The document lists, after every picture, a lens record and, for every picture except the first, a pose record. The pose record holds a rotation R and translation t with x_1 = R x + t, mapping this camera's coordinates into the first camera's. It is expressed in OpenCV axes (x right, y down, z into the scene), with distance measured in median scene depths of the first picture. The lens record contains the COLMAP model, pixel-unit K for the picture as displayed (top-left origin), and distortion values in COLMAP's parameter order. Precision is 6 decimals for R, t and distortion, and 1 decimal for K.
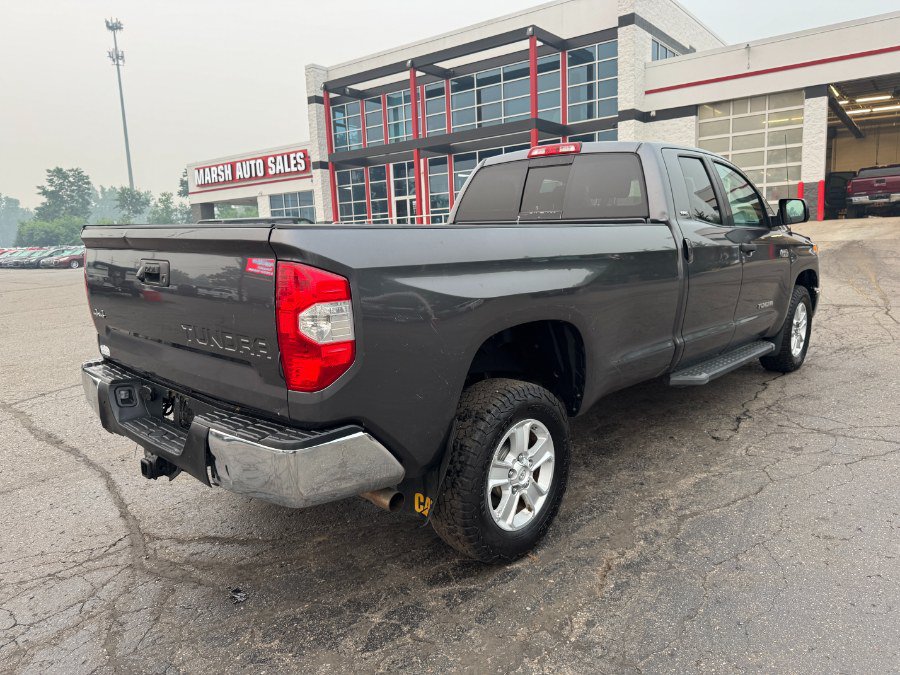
lens RADIAL K [[629.3, 0, 448.2], [0, 629.3, 337.5], [0, 0, 1]] dist [0.069535, -0.110106]
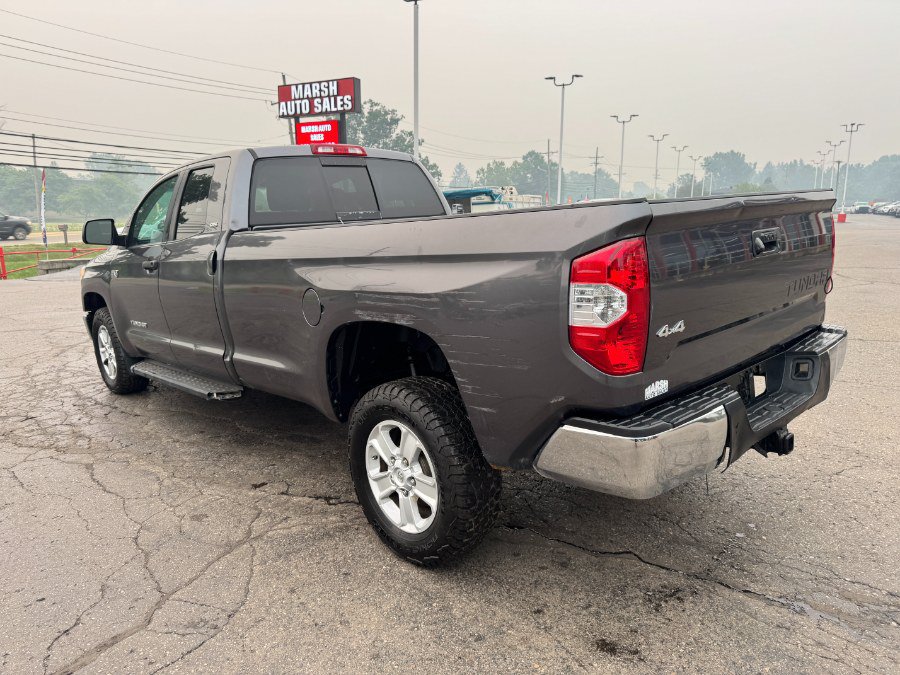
lens RADIAL K [[629.3, 0, 448.2], [0, 629.3, 337.5], [0, 0, 1]] dist [0.069535, -0.110106]
pose [[0.214143, 0.222908, -0.951028, 0.176768], [-0.150600, 0.969507, 0.193329, -0.034274], [0.965123, 0.101825, 0.241183, 0.142312]]
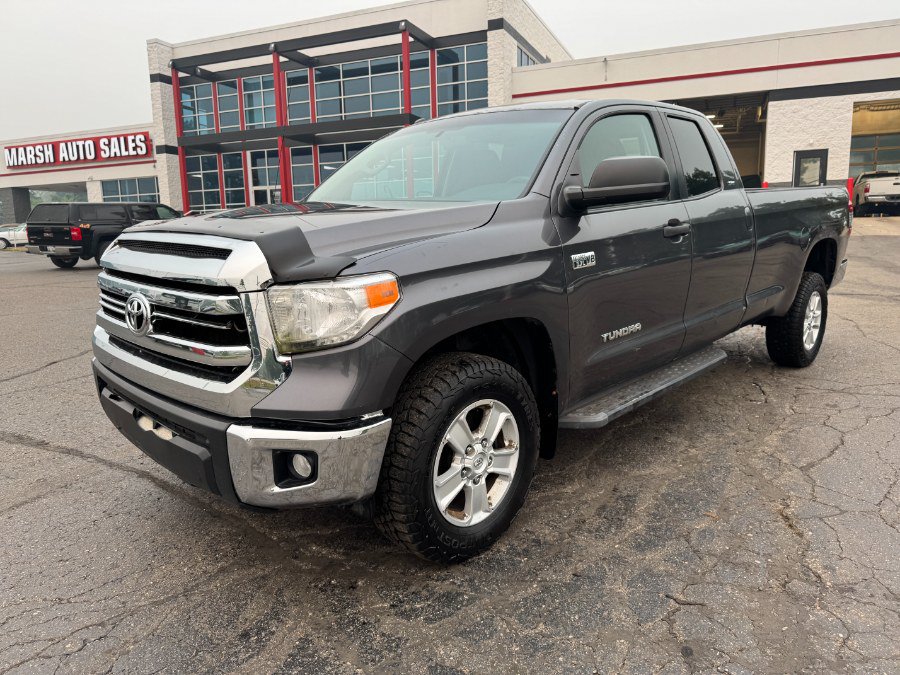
lens RADIAL K [[632.4, 0, 446.1], [0, 632.4, 337.9], [0, 0, 1]] dist [0.027507, -0.034142]
pose [[0.969414, -0.018061, 0.244766, -0.047101], [0.017982, 0.999835, 0.002559, 0.005731], [-0.244772, 0.001921, 0.969579, 0.013645]]
